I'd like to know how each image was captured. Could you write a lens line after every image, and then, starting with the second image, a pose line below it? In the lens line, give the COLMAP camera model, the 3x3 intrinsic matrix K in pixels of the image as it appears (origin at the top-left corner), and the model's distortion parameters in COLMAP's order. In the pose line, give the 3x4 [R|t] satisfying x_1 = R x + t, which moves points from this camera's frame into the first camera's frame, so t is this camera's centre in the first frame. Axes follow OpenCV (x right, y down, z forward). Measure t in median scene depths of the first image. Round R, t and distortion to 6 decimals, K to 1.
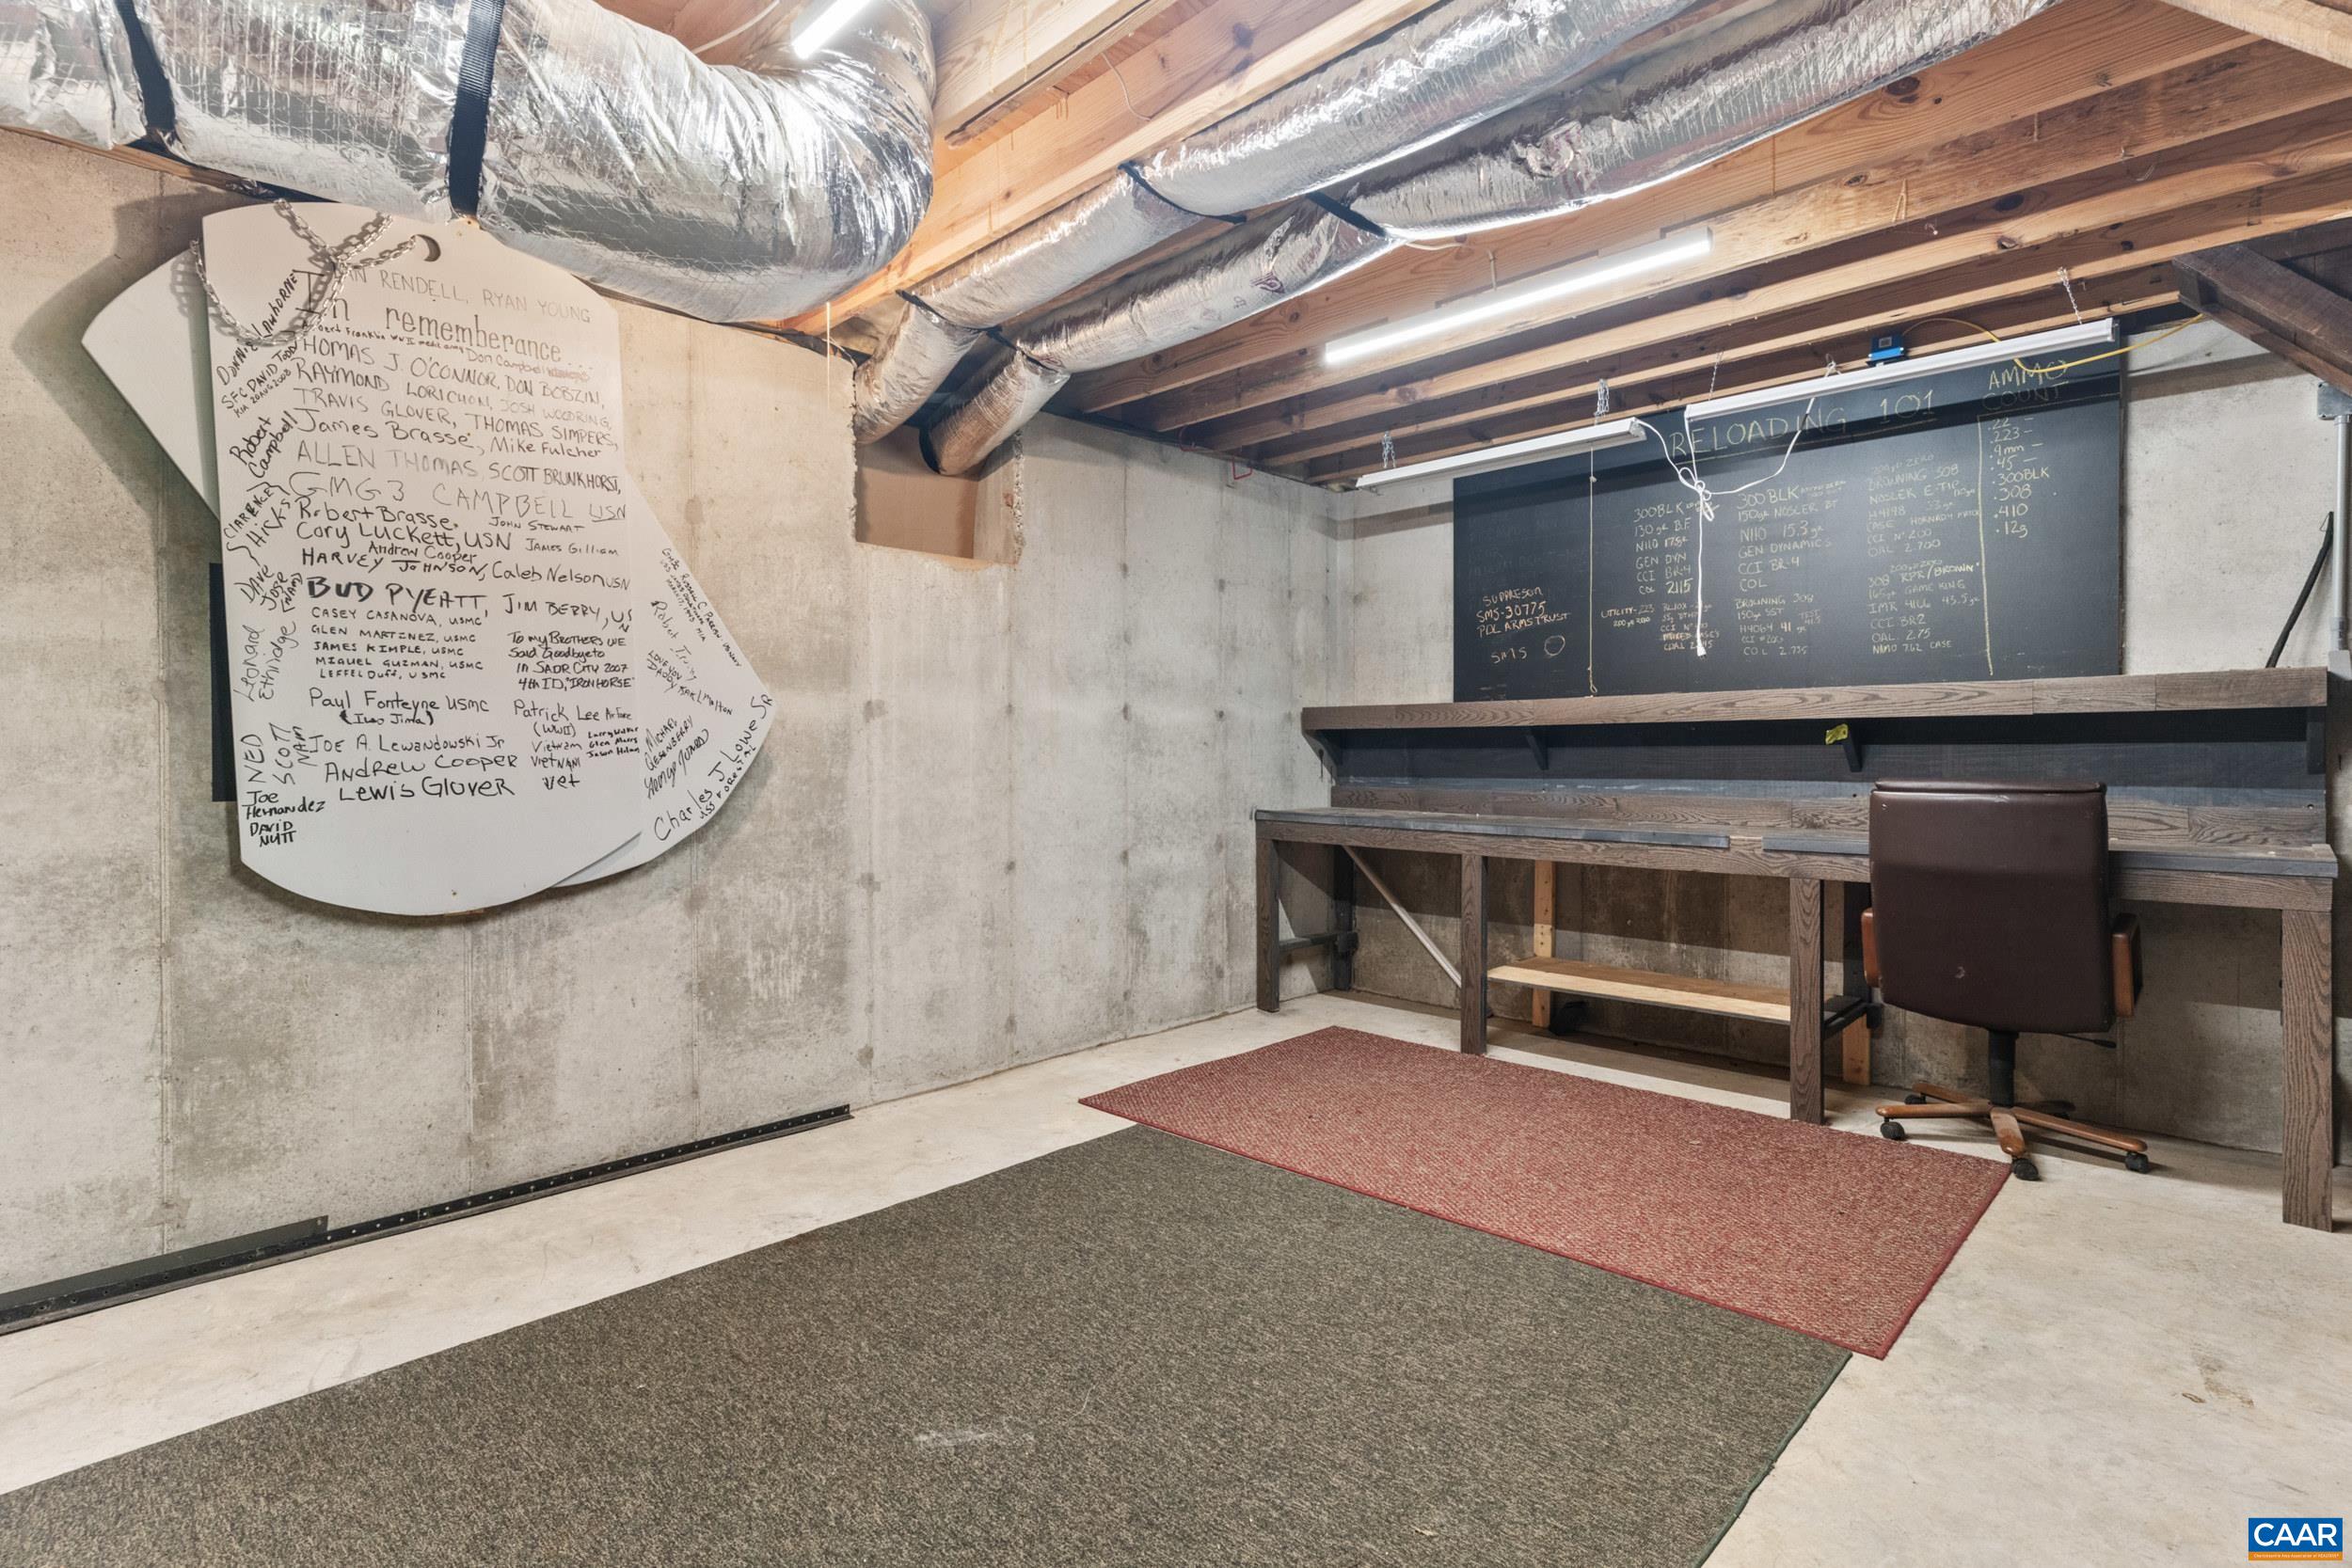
lens RADIAL K [[1124.5, 0, 1175.4], [0, 1124.5, 772.2], [0, 0, 1]] dist [0.001634, -0.000261]
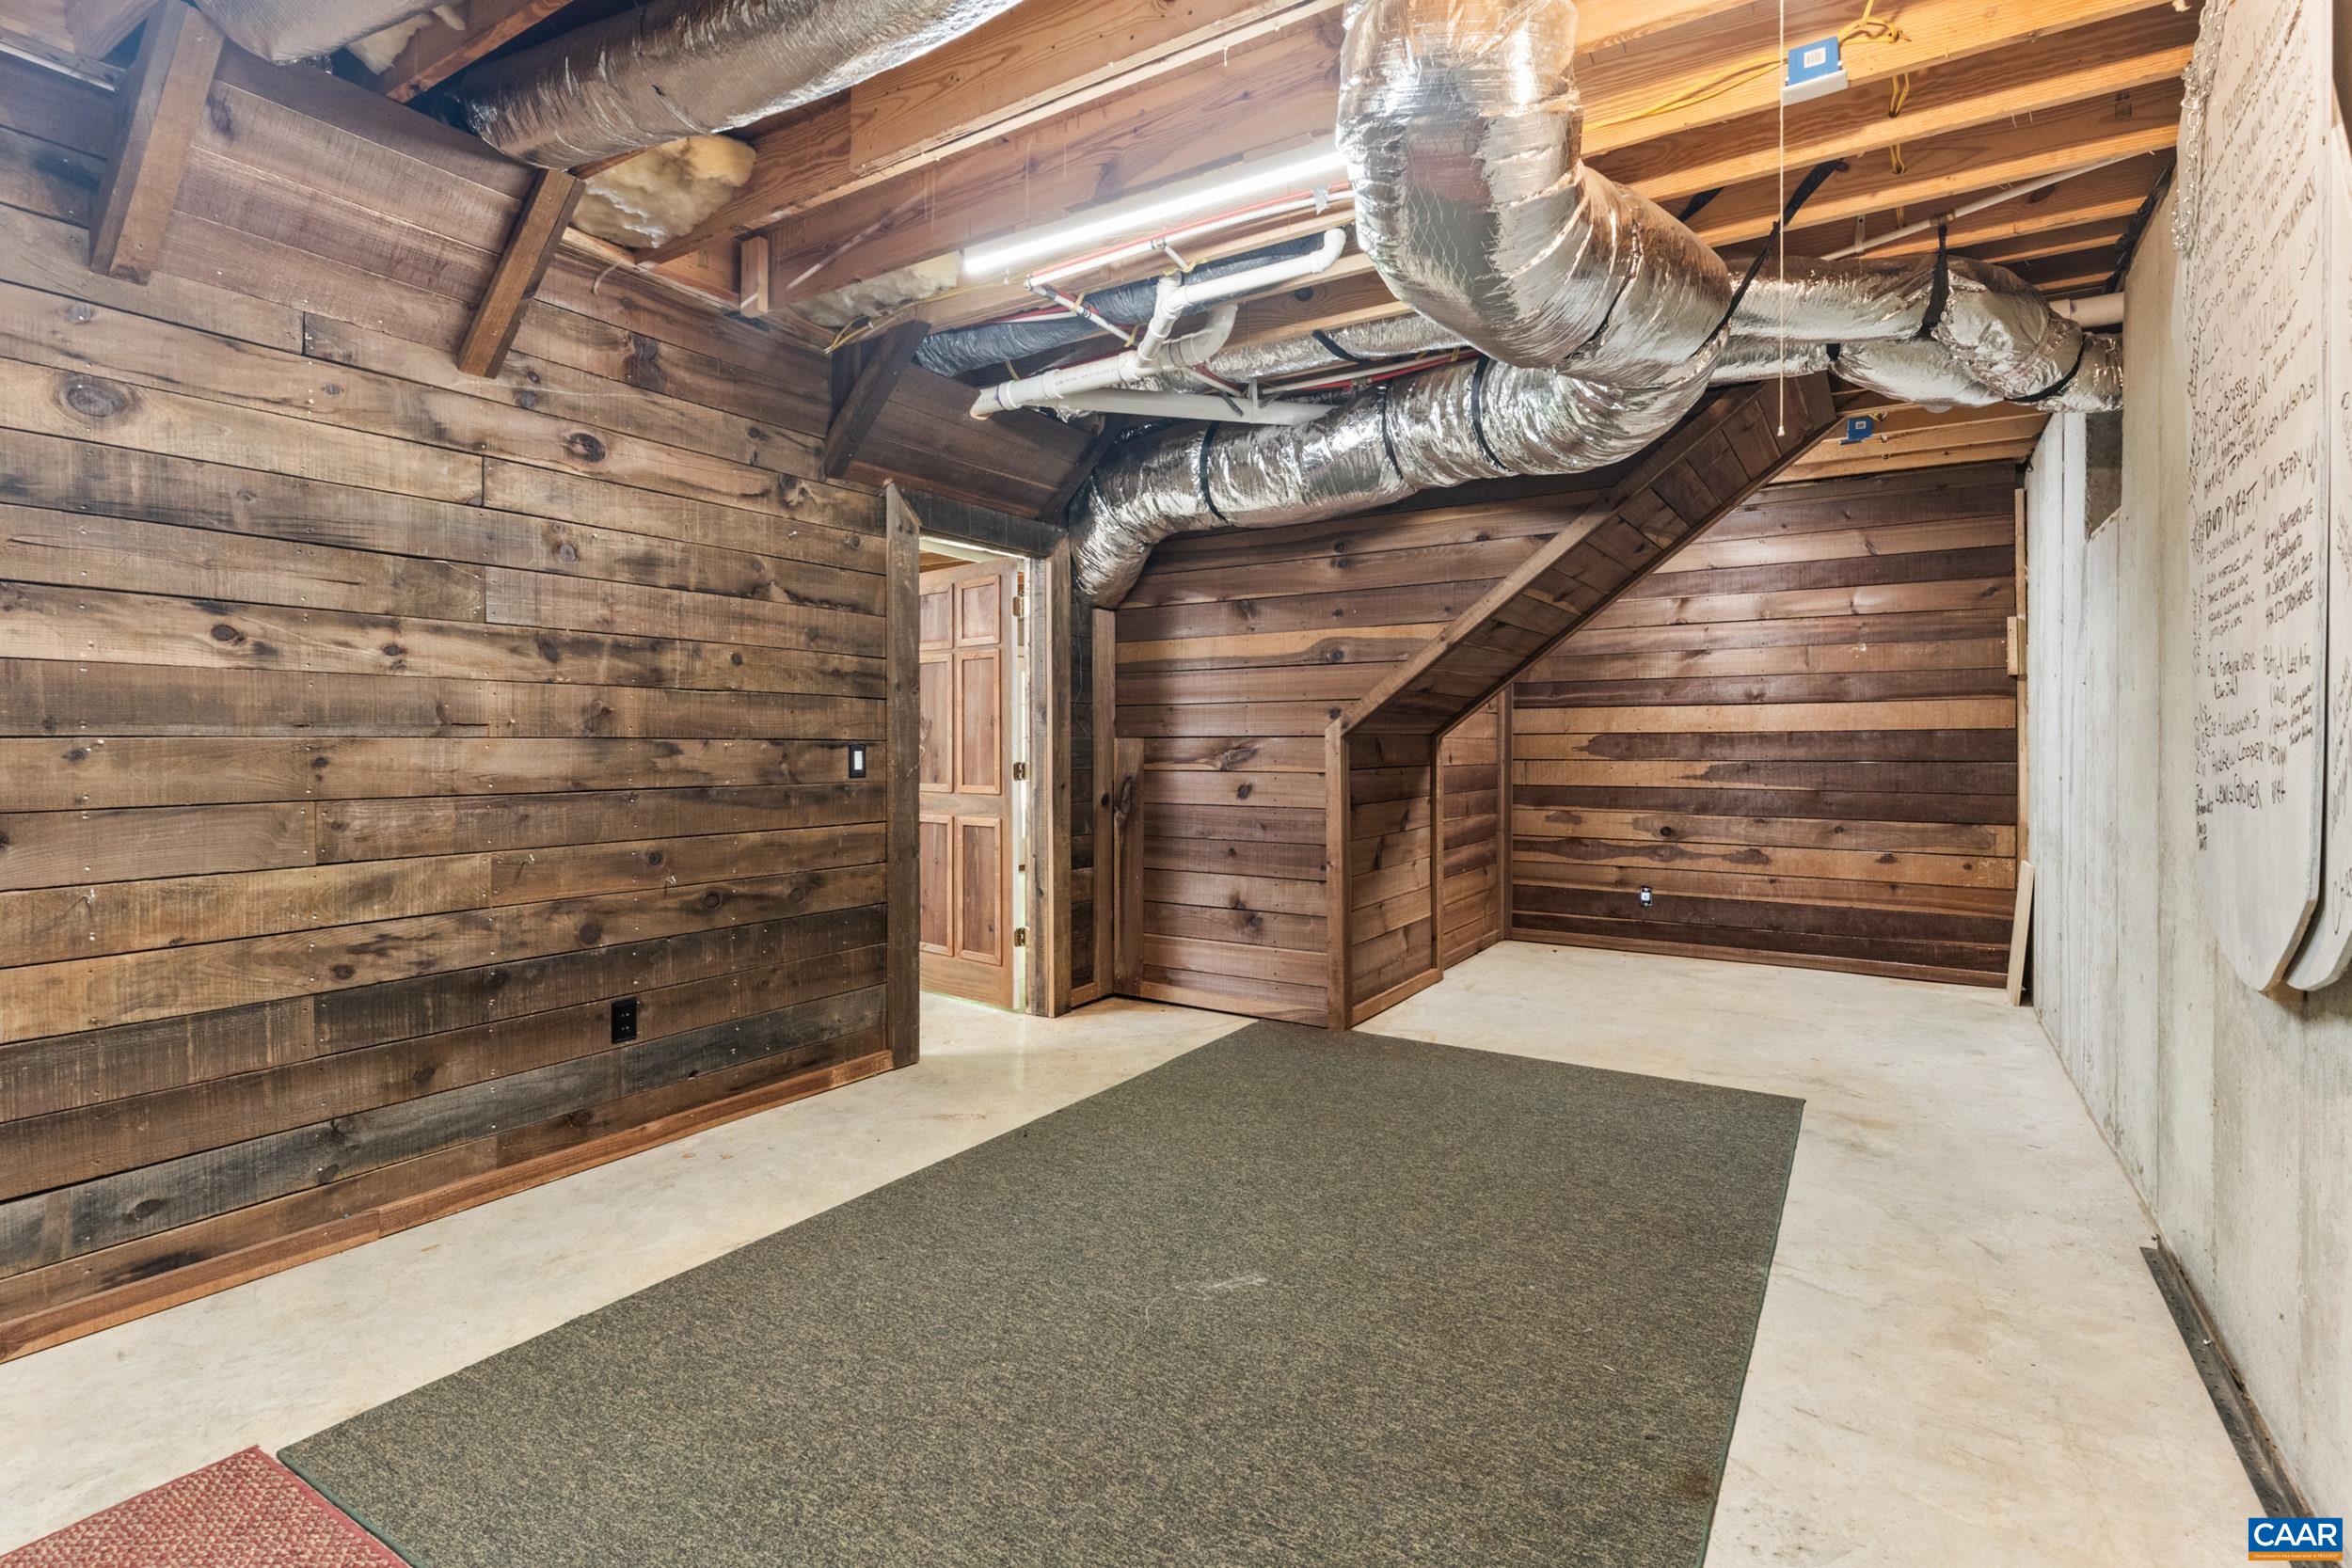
lens RADIAL K [[1124.5, 0, 1175.4], [0, 1124.5, 772.2], [0, 0, 1]] dist [0.001634, -0.000261]
pose [[-0.976779, 0.006903, -0.214140, 0.110826], [-0.003068, 0.998928, 0.046195, -0.030485], [0.214229, 0.045780, -0.975710, 1.766660]]
